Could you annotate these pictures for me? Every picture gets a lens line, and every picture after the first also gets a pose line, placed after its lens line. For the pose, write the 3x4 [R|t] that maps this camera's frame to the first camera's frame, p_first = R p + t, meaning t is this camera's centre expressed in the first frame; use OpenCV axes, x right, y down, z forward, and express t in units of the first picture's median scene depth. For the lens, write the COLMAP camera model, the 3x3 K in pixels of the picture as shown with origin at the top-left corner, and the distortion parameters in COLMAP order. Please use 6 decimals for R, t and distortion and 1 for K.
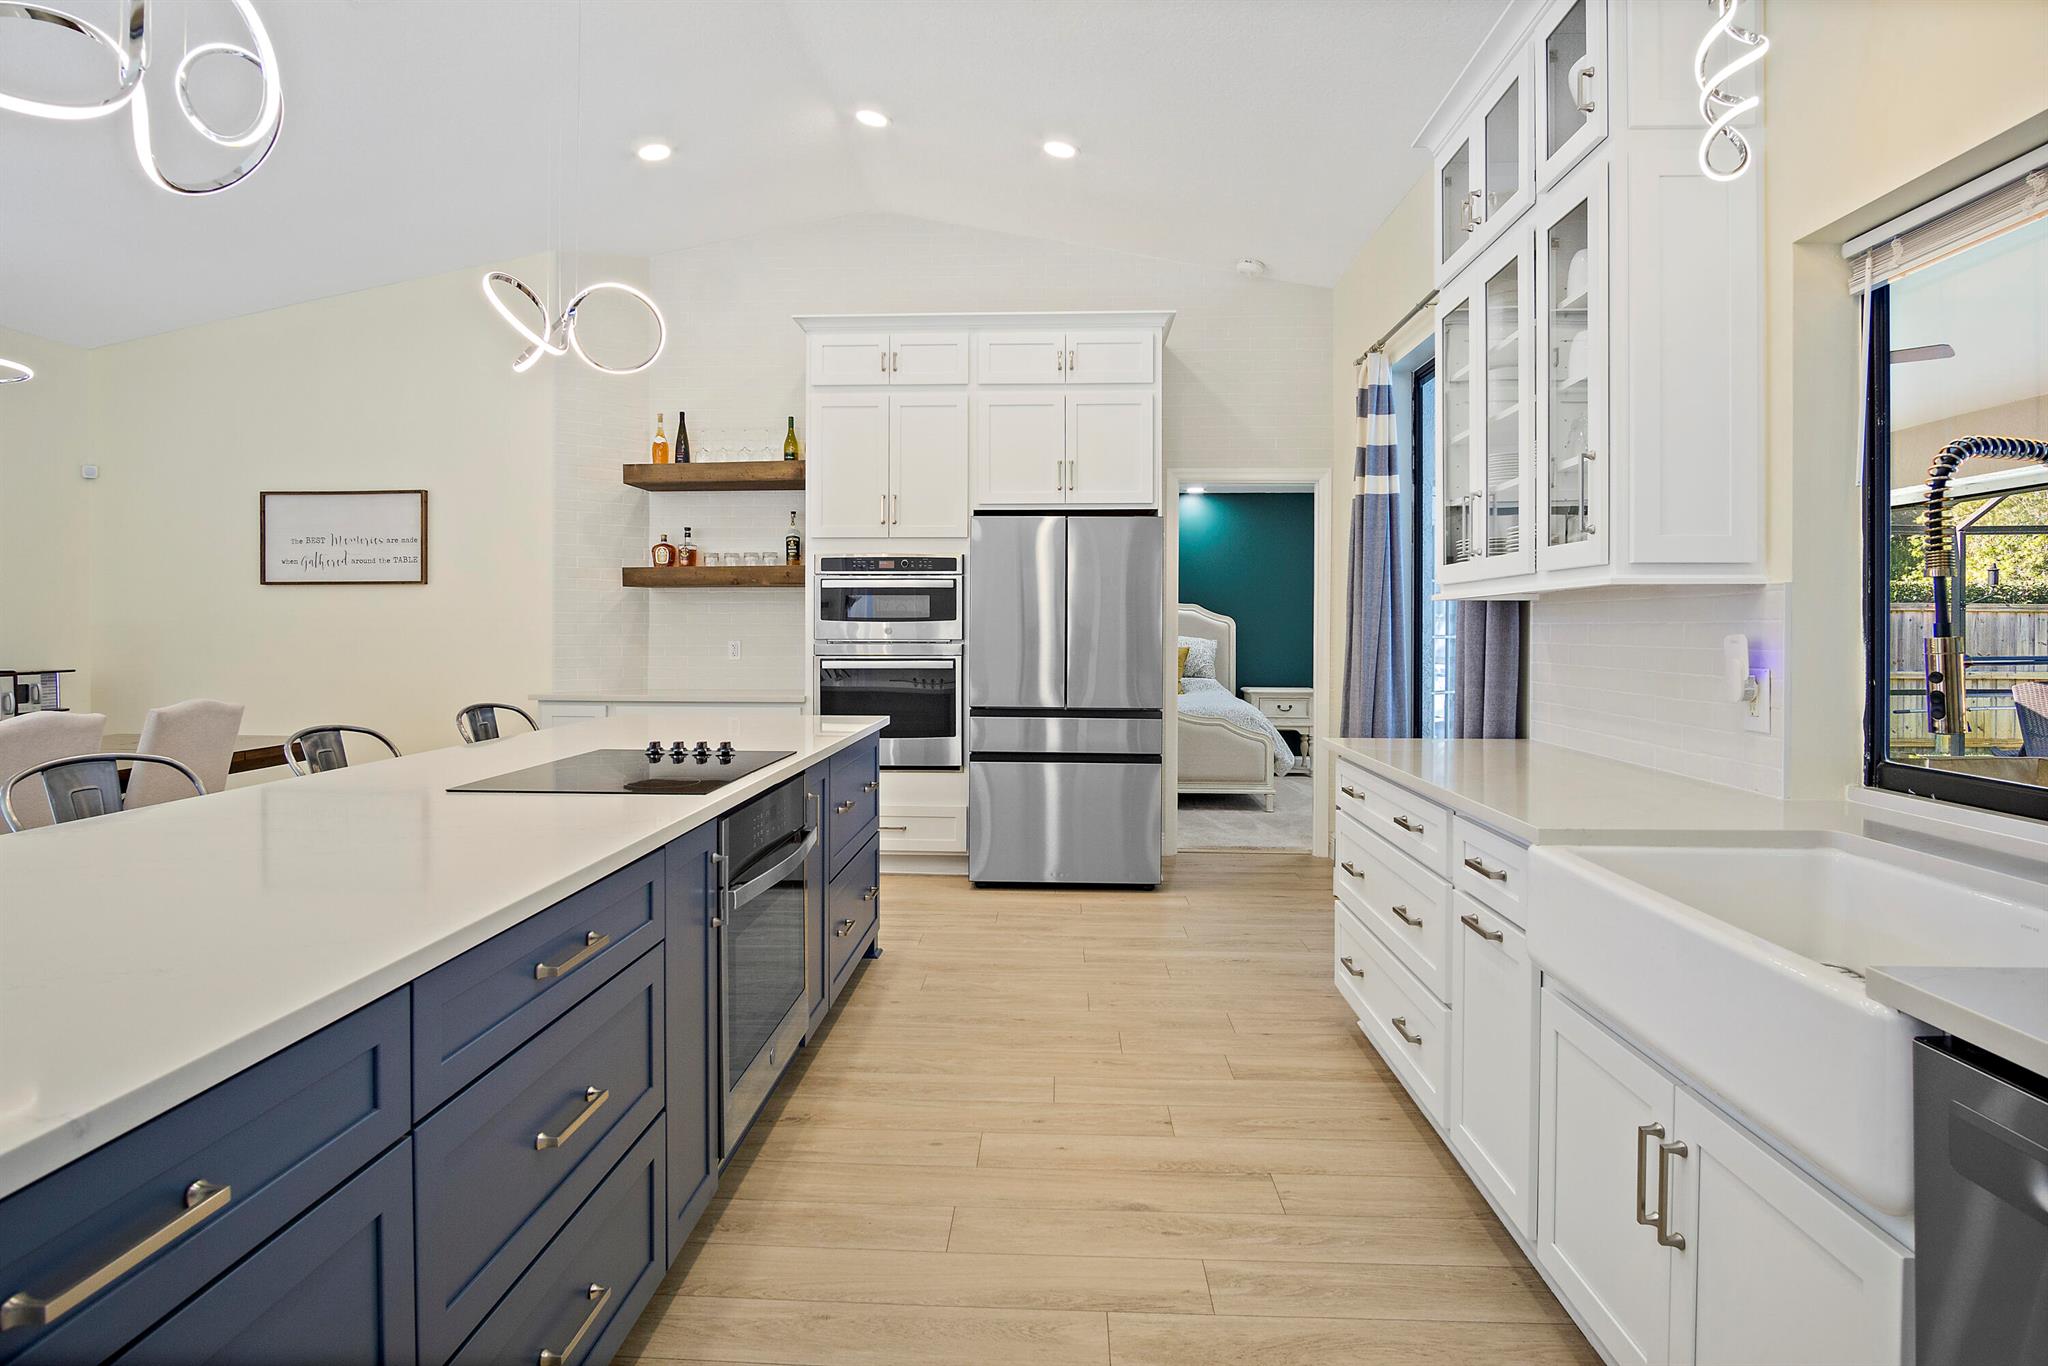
lens RADIAL K [[1119.8, 0, 999.8], [0, 1119.8, 641.3], [0, 0, 1]] dist [-0.031564, 0.001507]
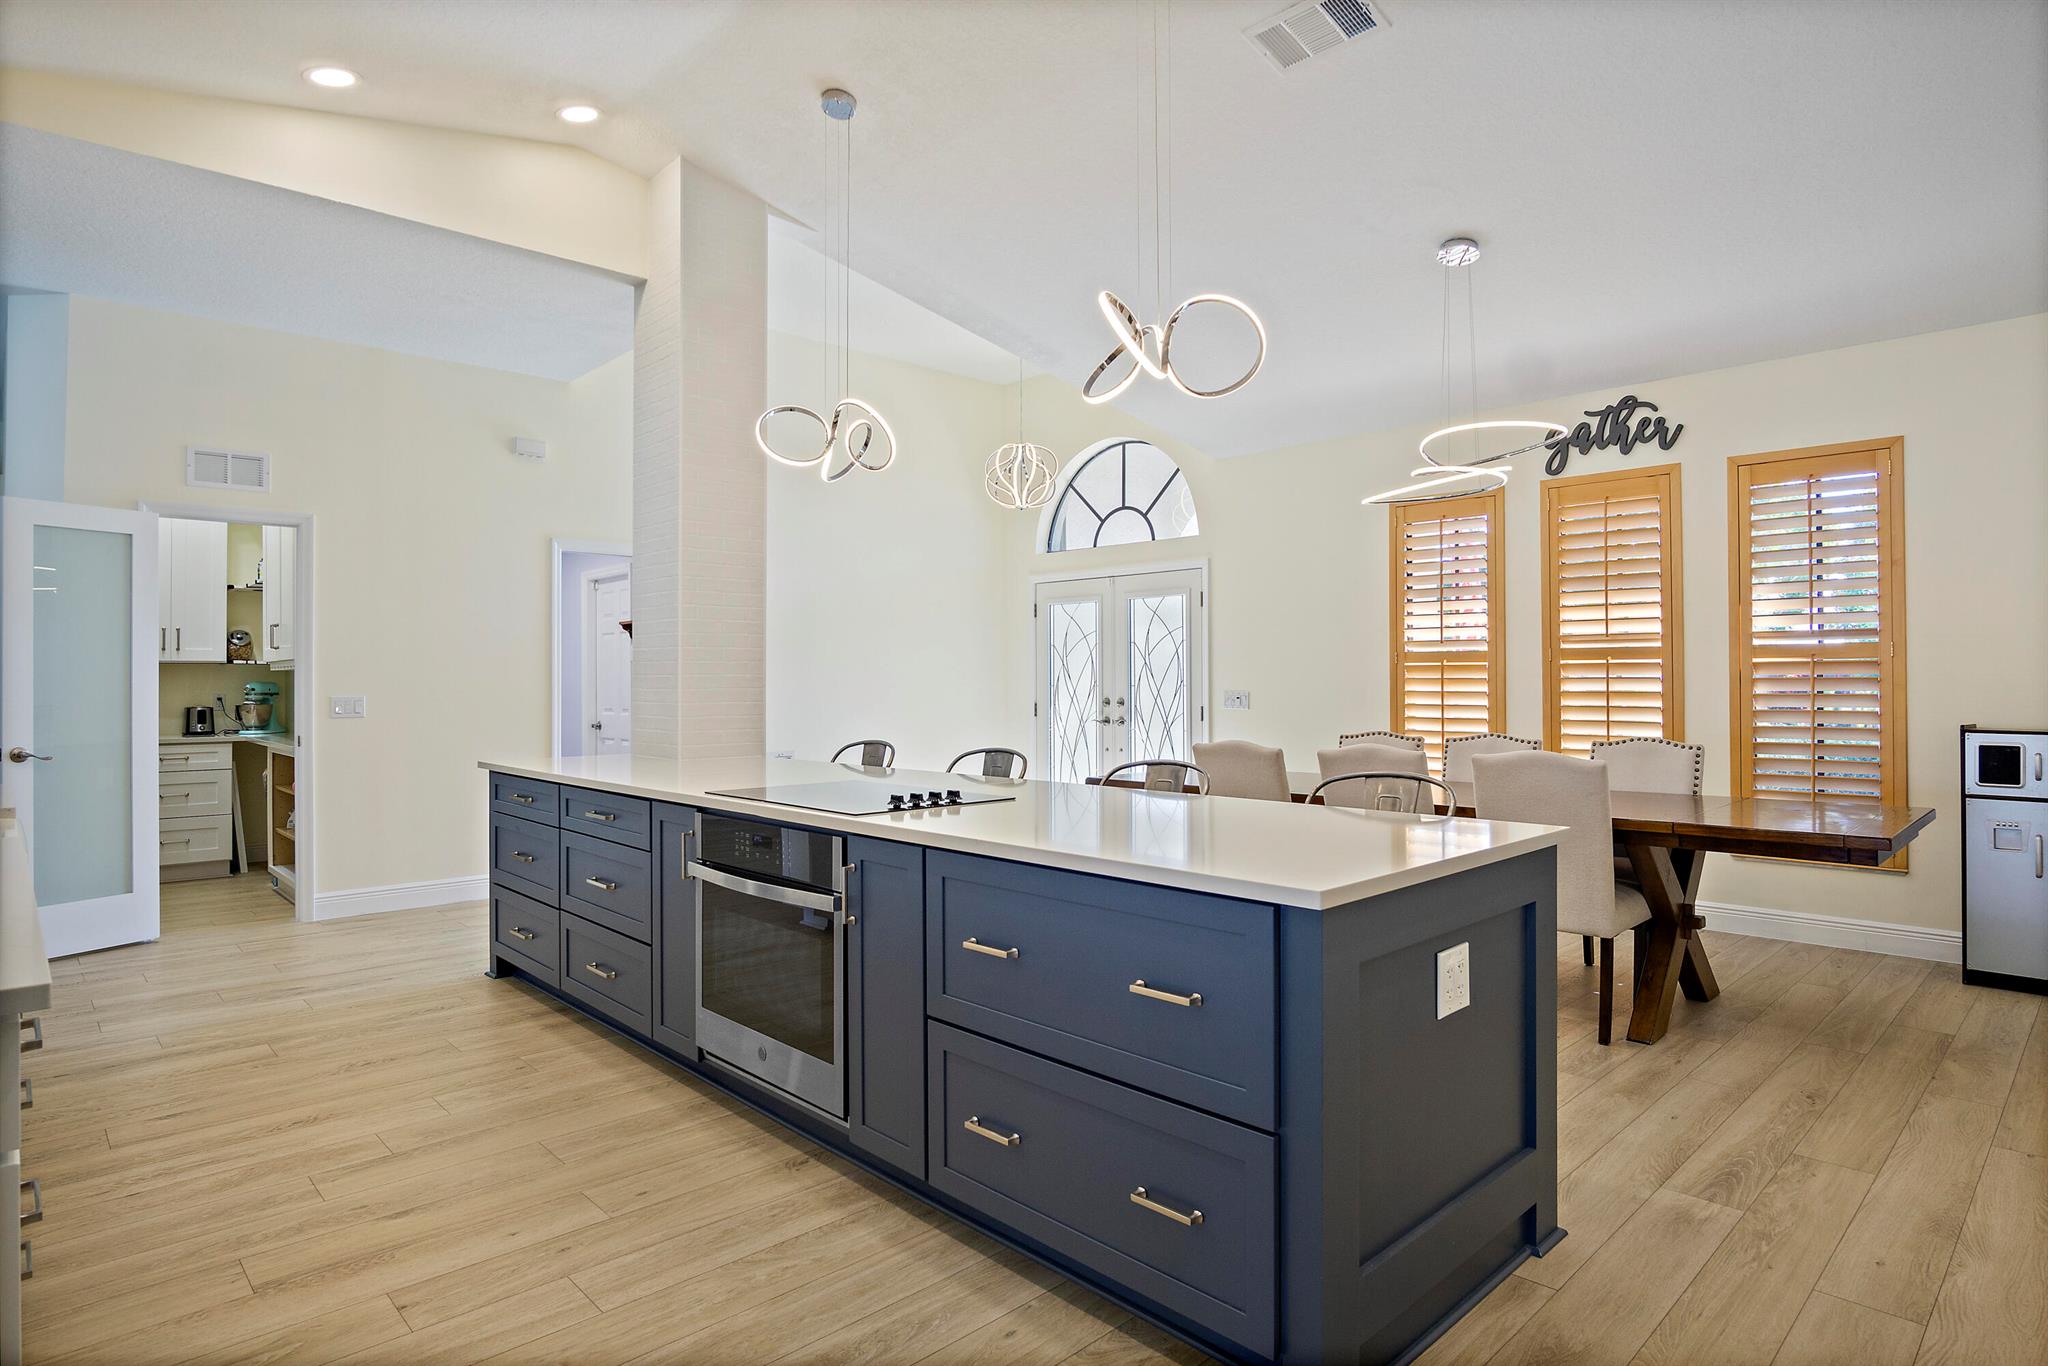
lens RADIAL K [[1108.1, 0, 1013.6], [0, 1108.1, 673.8], [0, 0, 1]] dist [-0.020623, 0.001823]
pose [[-0.688001, -0.004584, -0.725696, 0.209864], [-0.005030, 0.999986, -0.001547, -0.008689], [0.725693, 0.002586, -0.688014, 0.927732]]
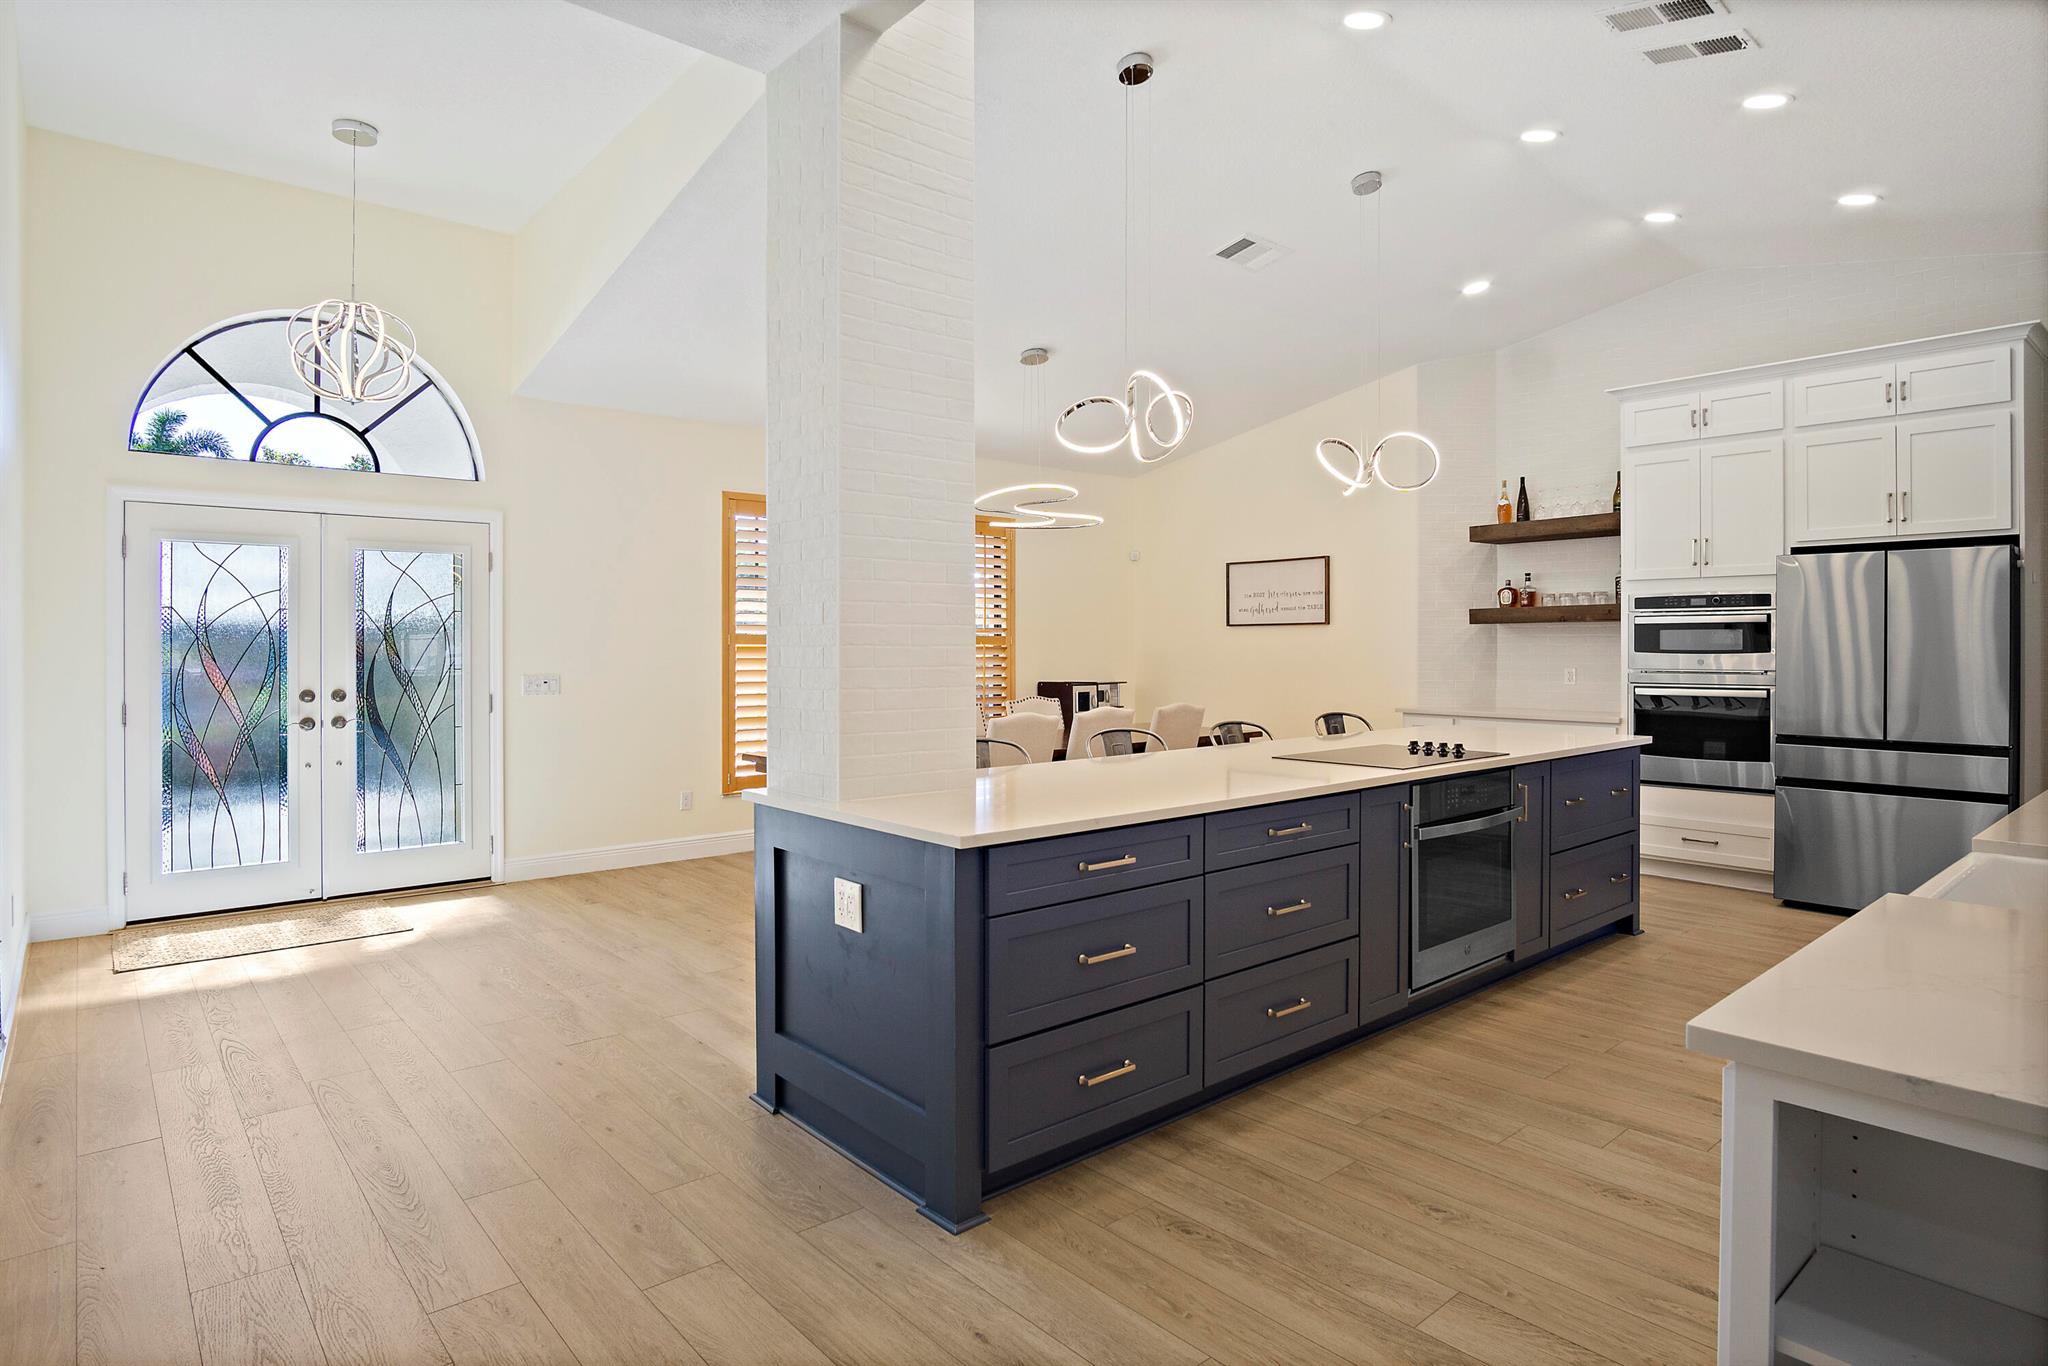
lens RADIAL K [[1098.6, 0, 1020.9], [0, 1098.6, 651.8], [0, 0, 1]] dist [-0.022871, -0.000507]
pose [[0.692115, 0.000789, -0.721786, 0.213582], [-0.003863, 0.999989, -0.002611, -0.014022], [0.721776, 0.004595, 0.692111, -0.227251]]
